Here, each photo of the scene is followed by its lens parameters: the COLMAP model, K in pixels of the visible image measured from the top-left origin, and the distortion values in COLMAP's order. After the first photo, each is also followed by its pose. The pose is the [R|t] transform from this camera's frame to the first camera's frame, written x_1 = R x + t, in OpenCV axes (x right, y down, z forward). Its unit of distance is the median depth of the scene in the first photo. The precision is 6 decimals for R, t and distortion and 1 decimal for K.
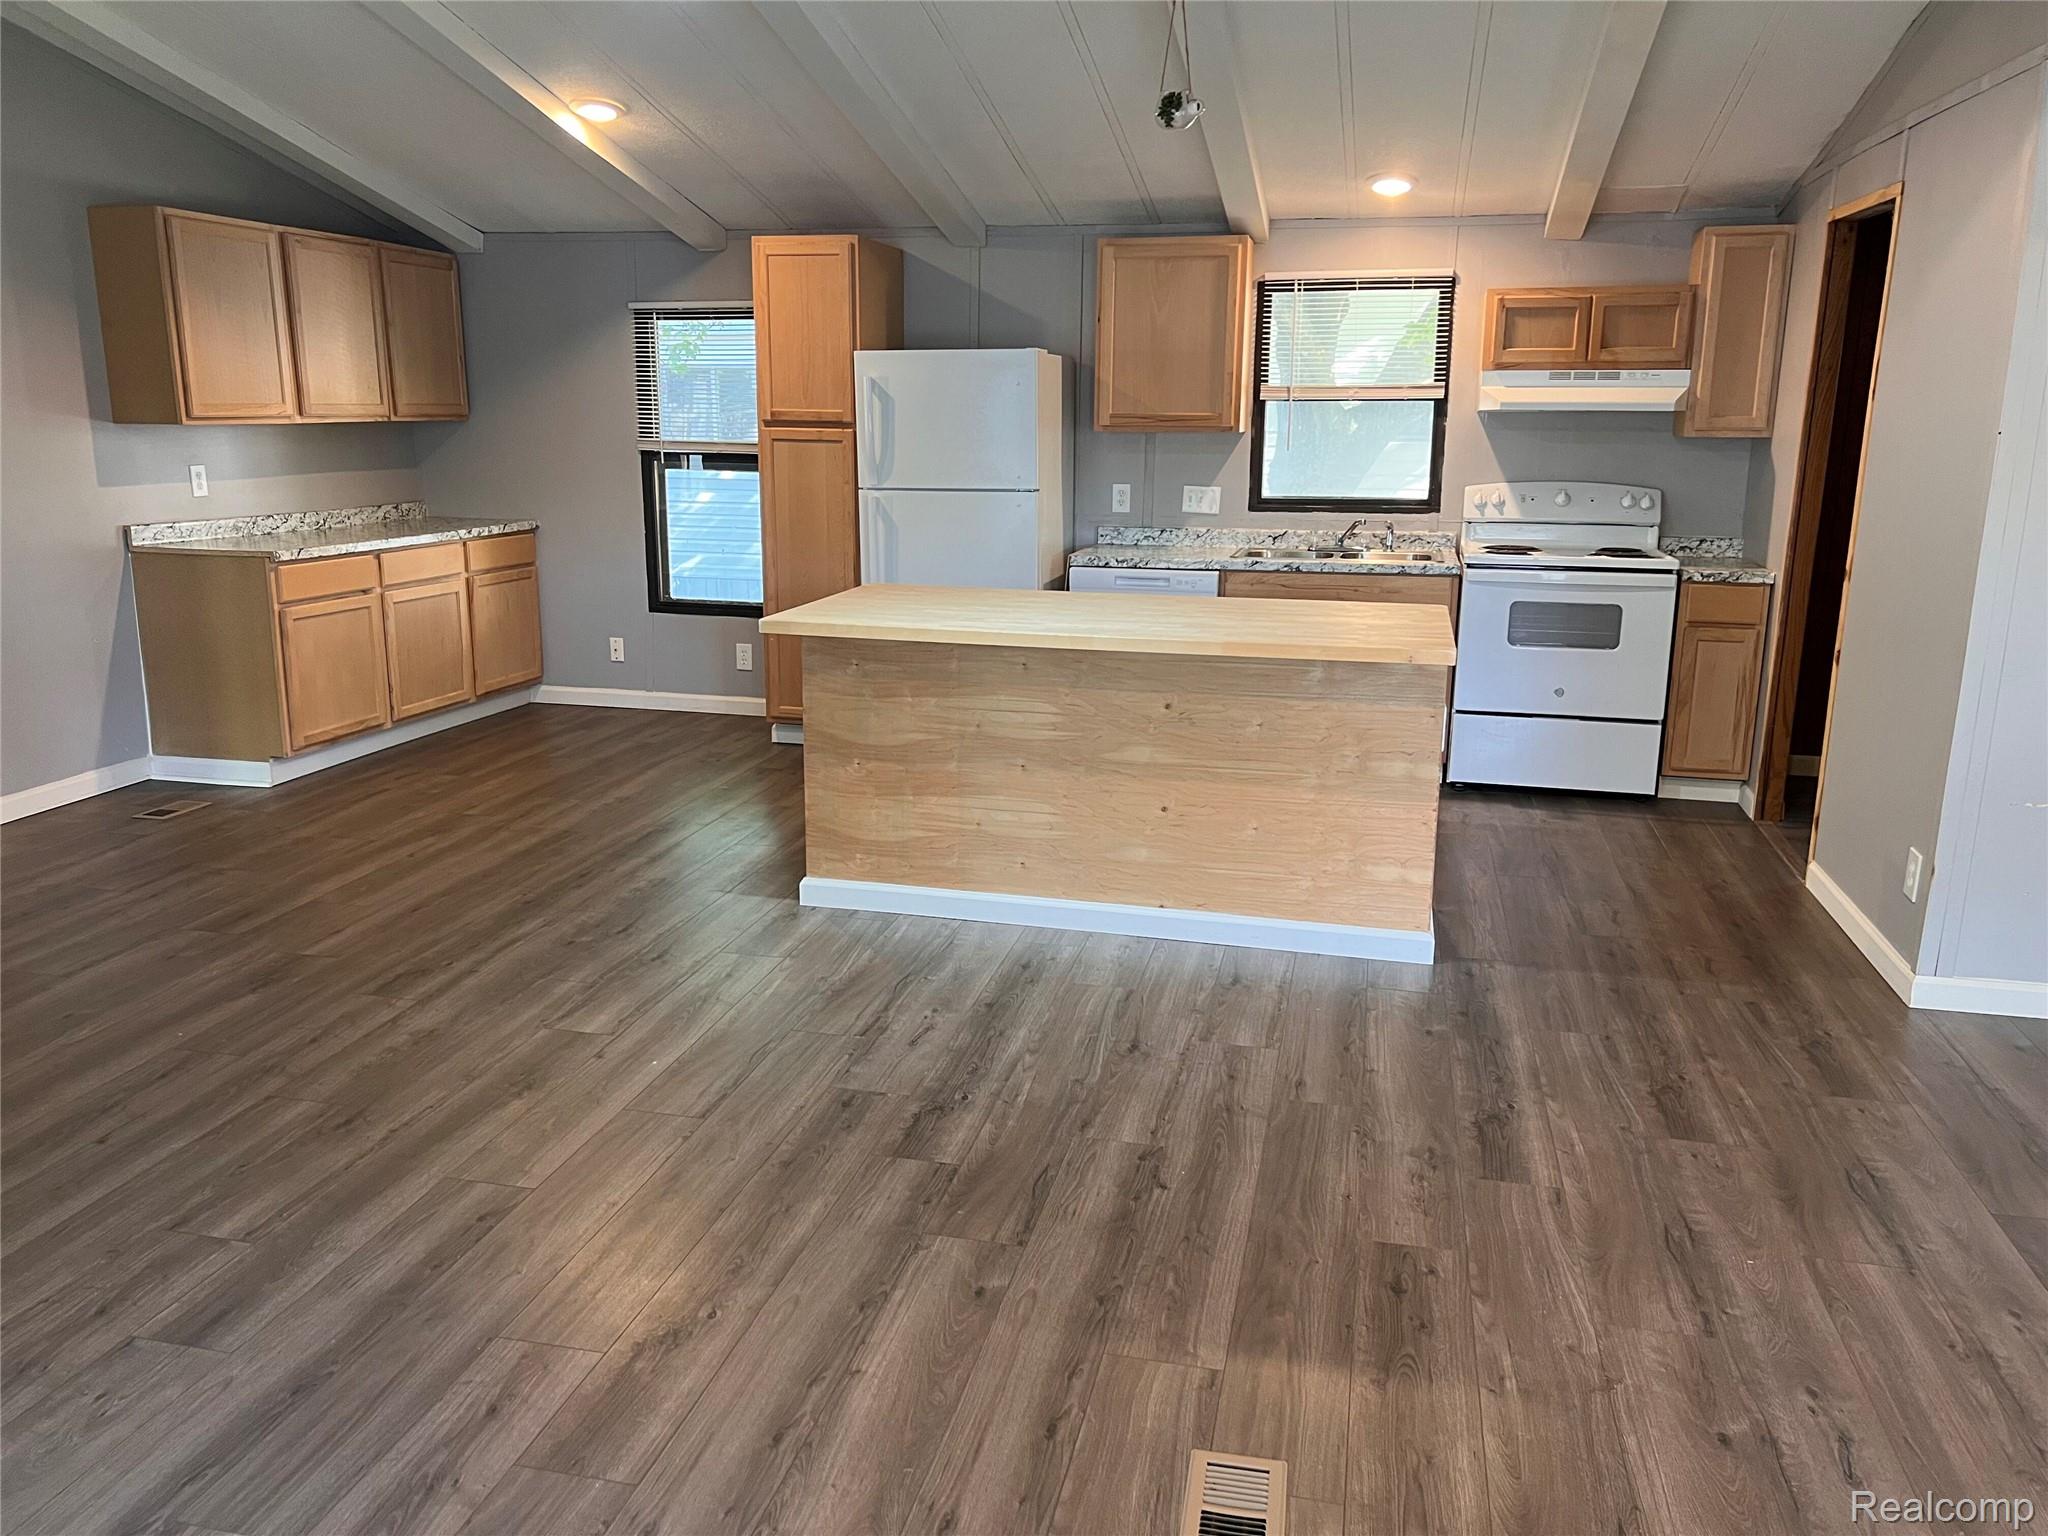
lens RADIAL K [[1528.3, 0, 1024.0], [0, 1528.3, 768.0], [0, 0, 1]] dist [0.069963, -0.075385]
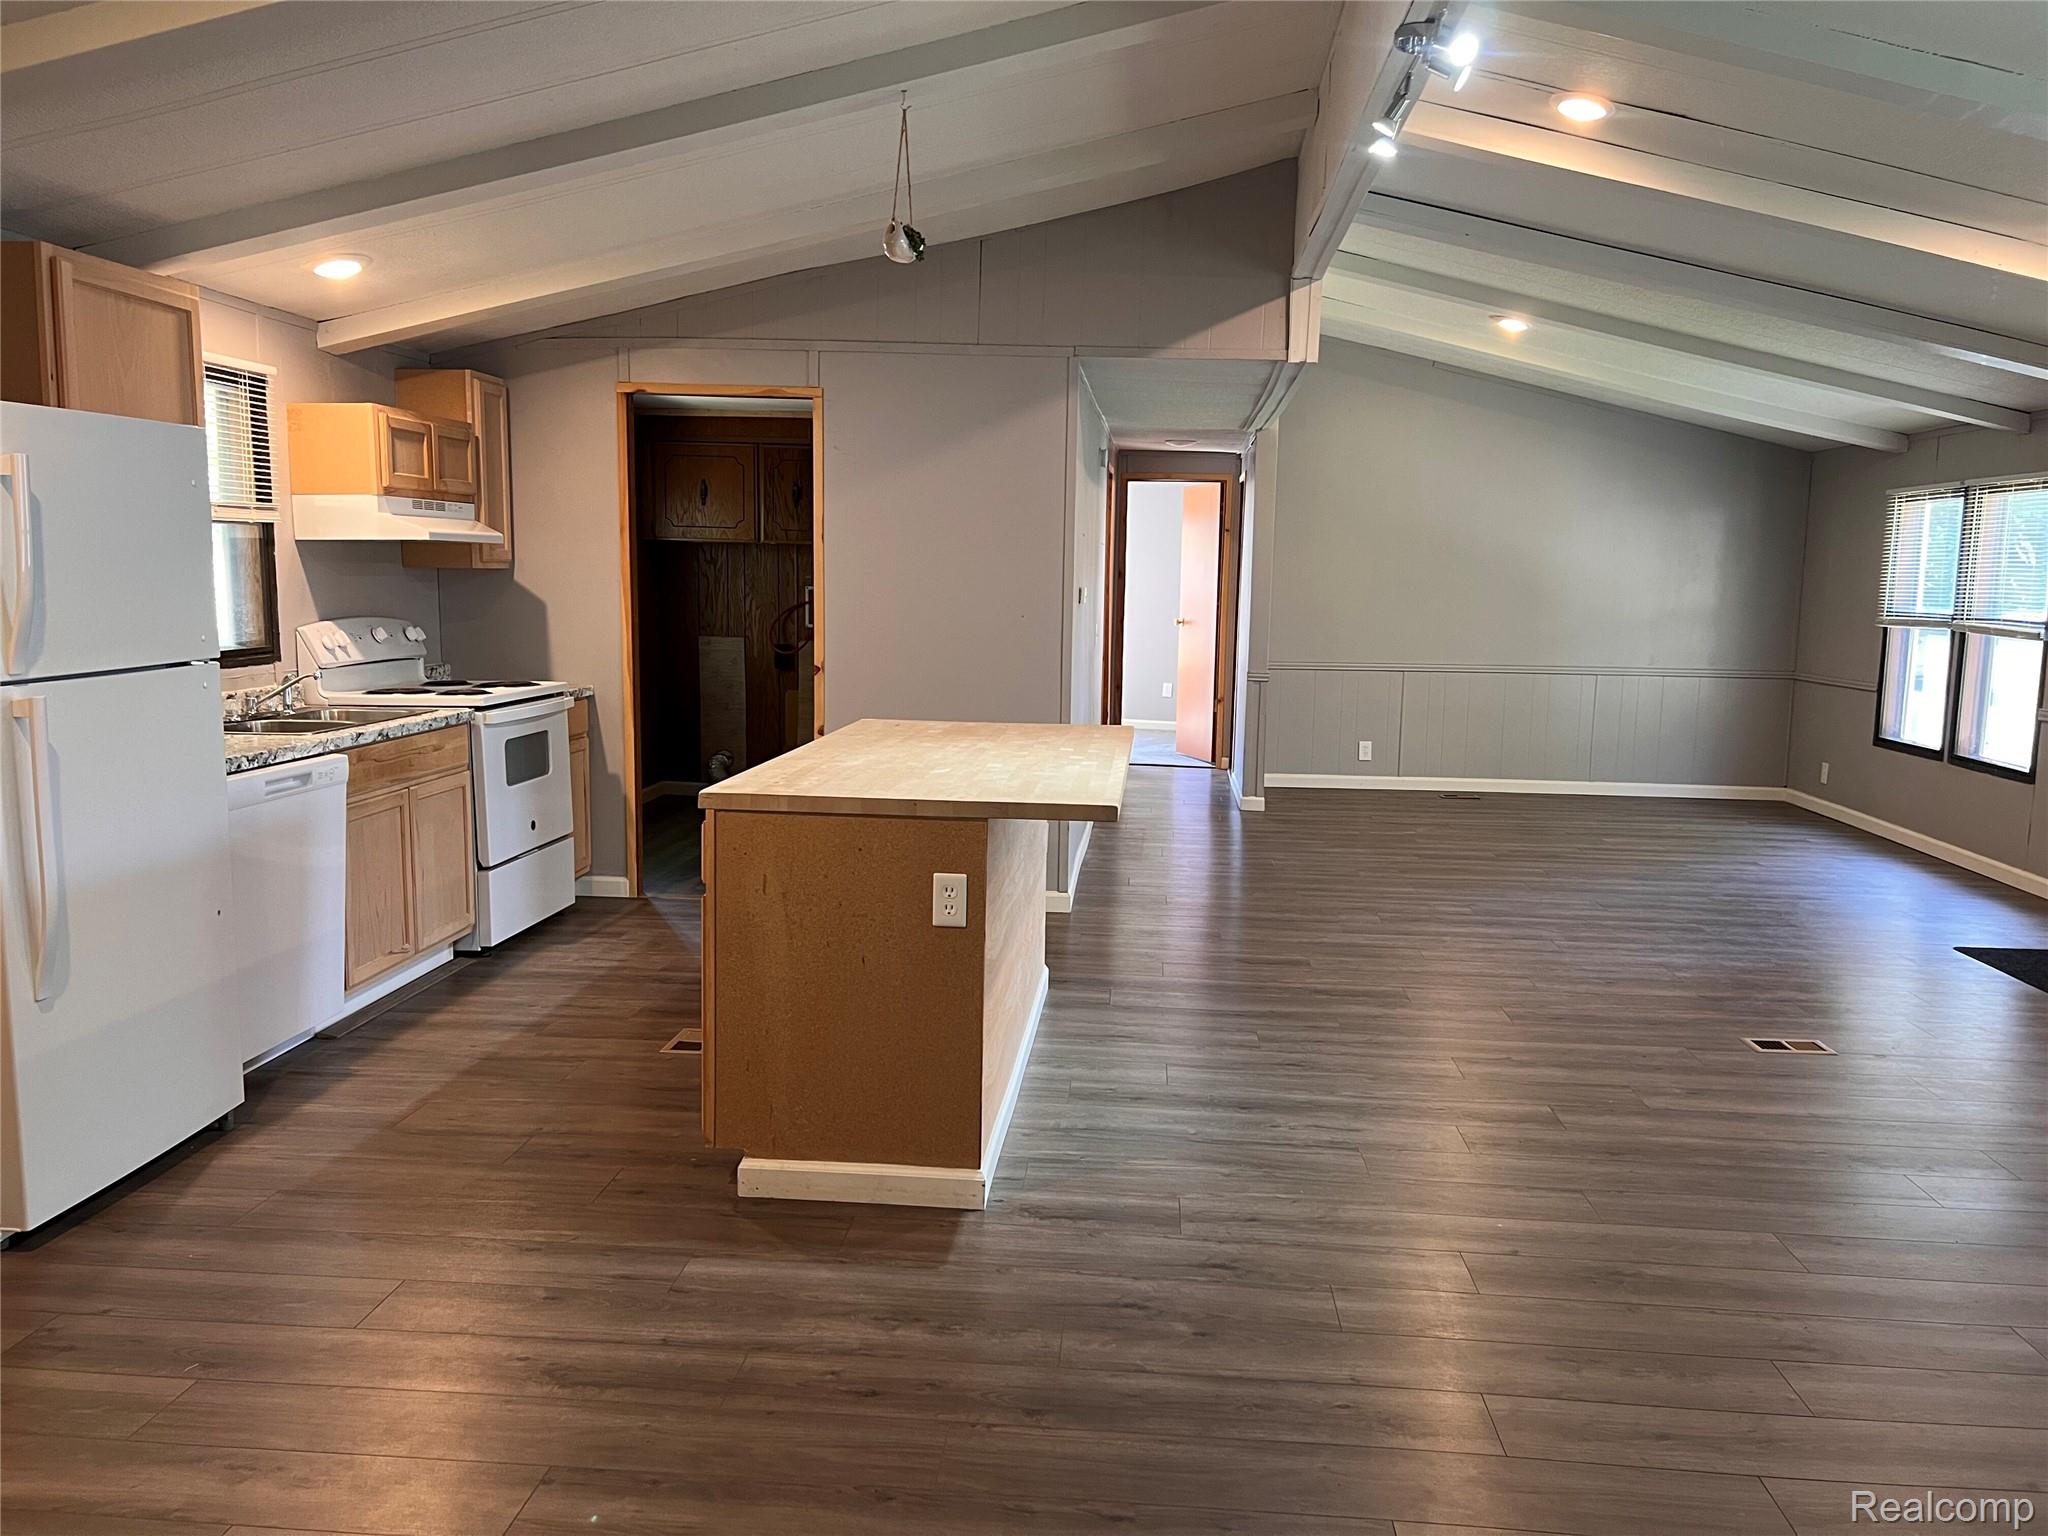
lens RADIAL K [[1541.0, 0, 1024.0], [0, 1541.0, 768.0], [0, 0, 1]] dist [0.061402, -0.072210]
pose [[-0.150385, -0.135254, 0.979332, -0.655496], [0.210085, 0.963601, 0.165342, -0.179689], [-0.966048, 0.230608, -0.116497, 0.795956]]
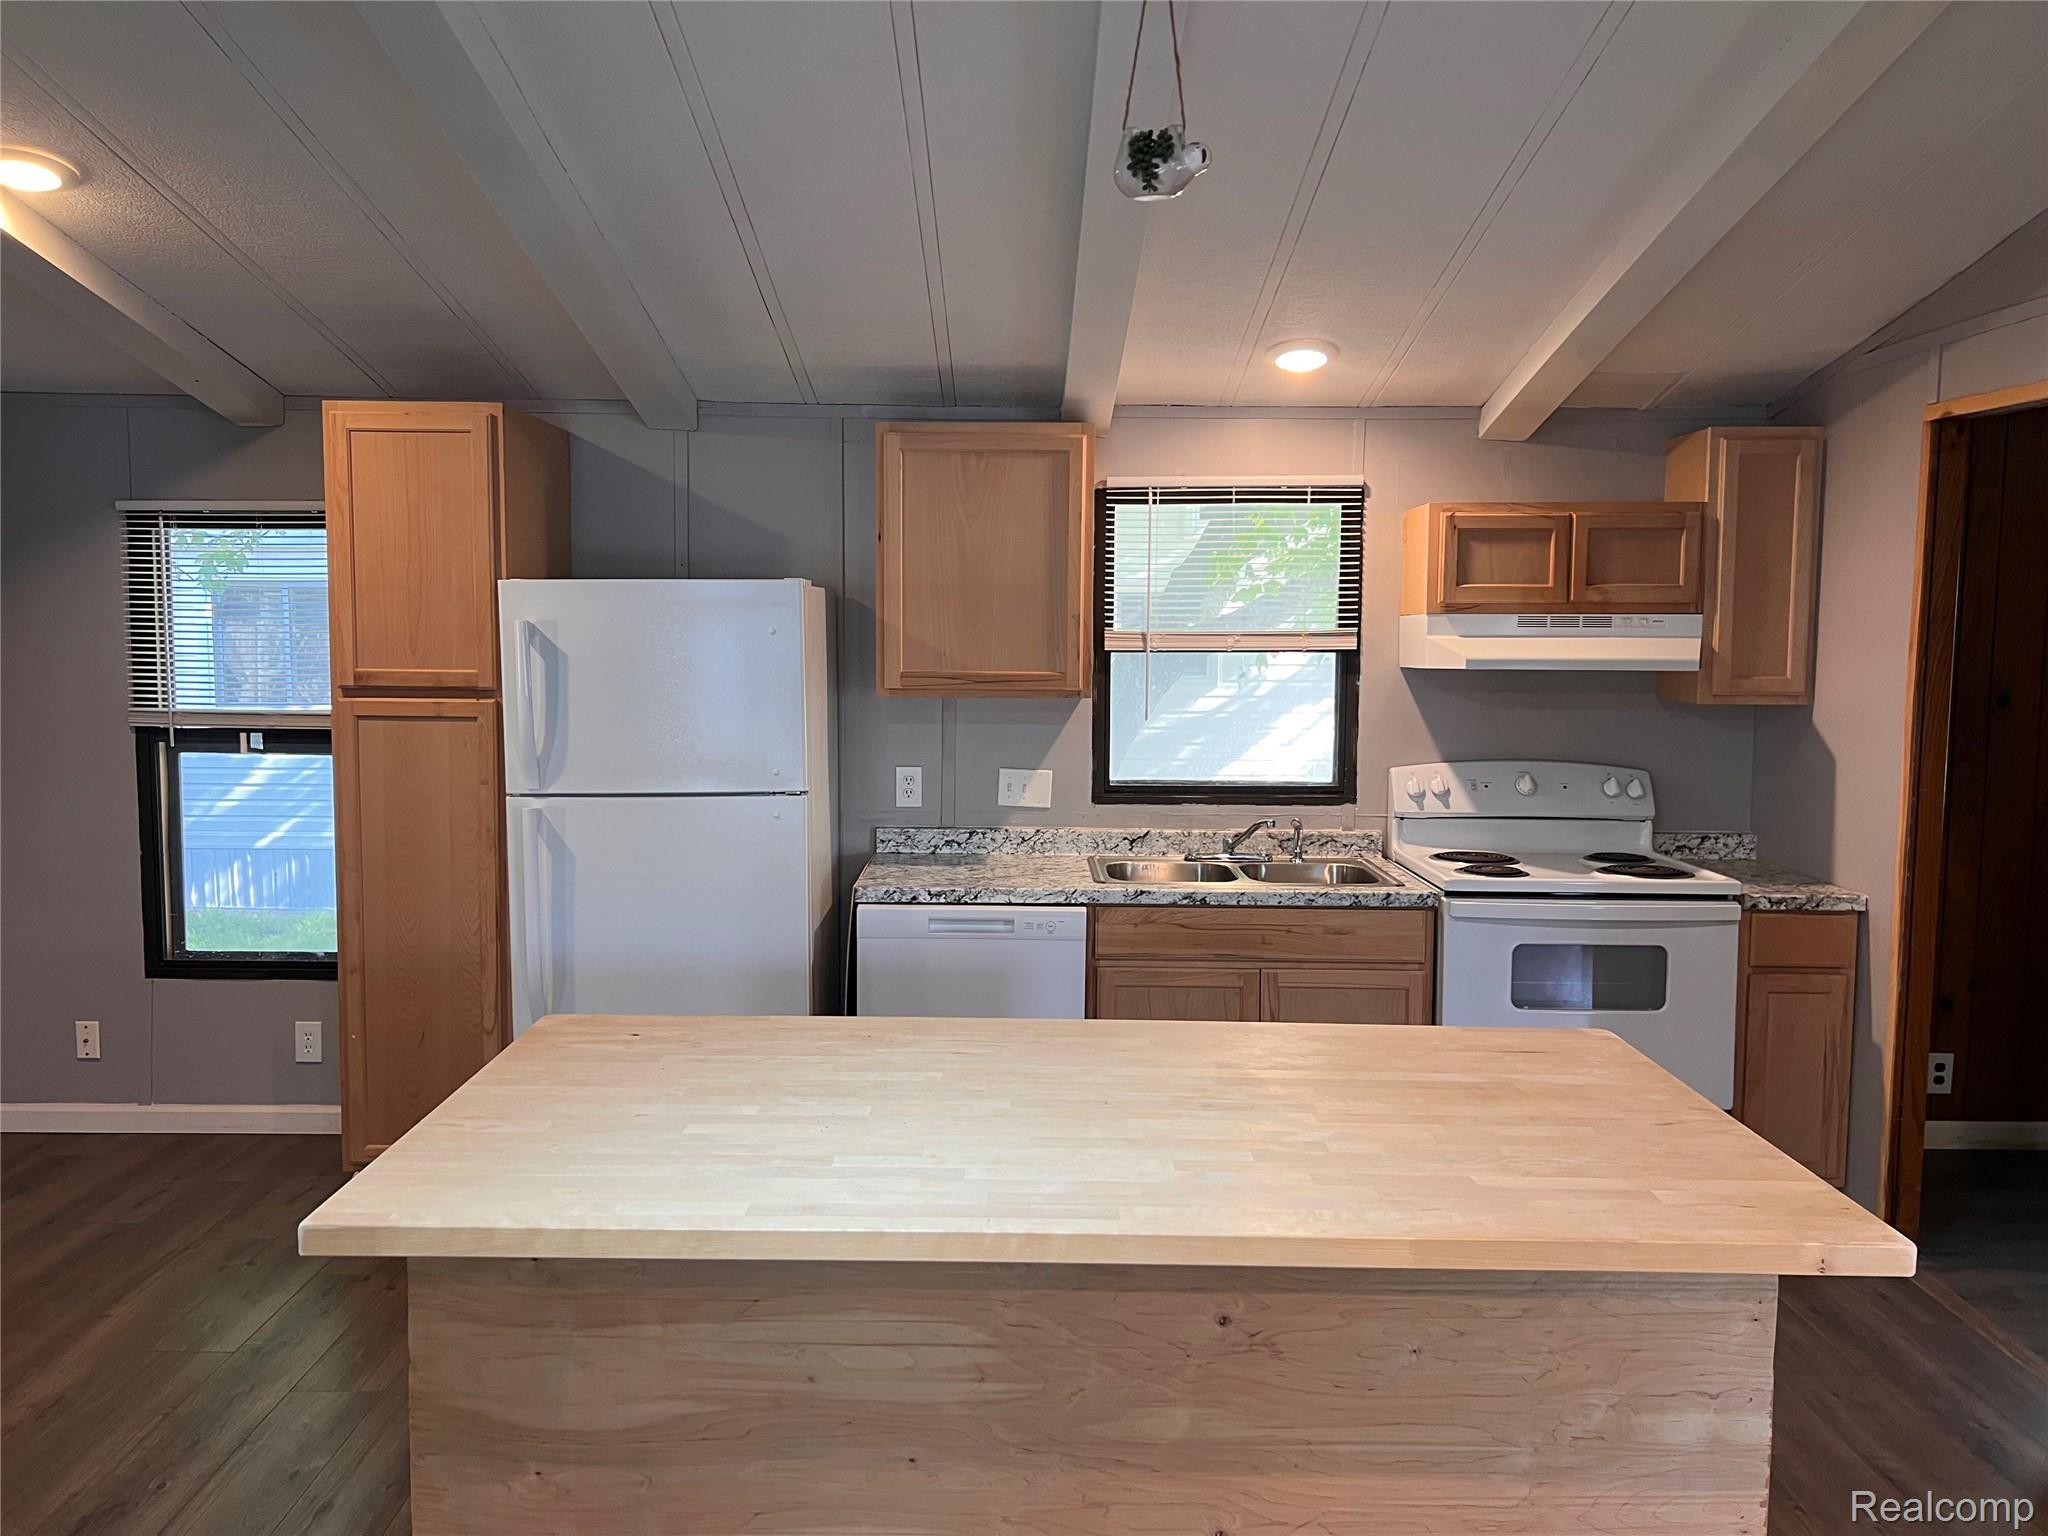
lens RADIAL K [[1526.8, 0, 1014.2], [0, 1526.8, 766.9], [0, 0, 1]] dist [0.098945, -0.135561]
pose [[0.972790, -0.023207, 0.230524, -0.054987], [0.053592, 0.990526, -0.126433, -0.109775], [-0.225406, 0.135347, 0.964818, 0.372381]]
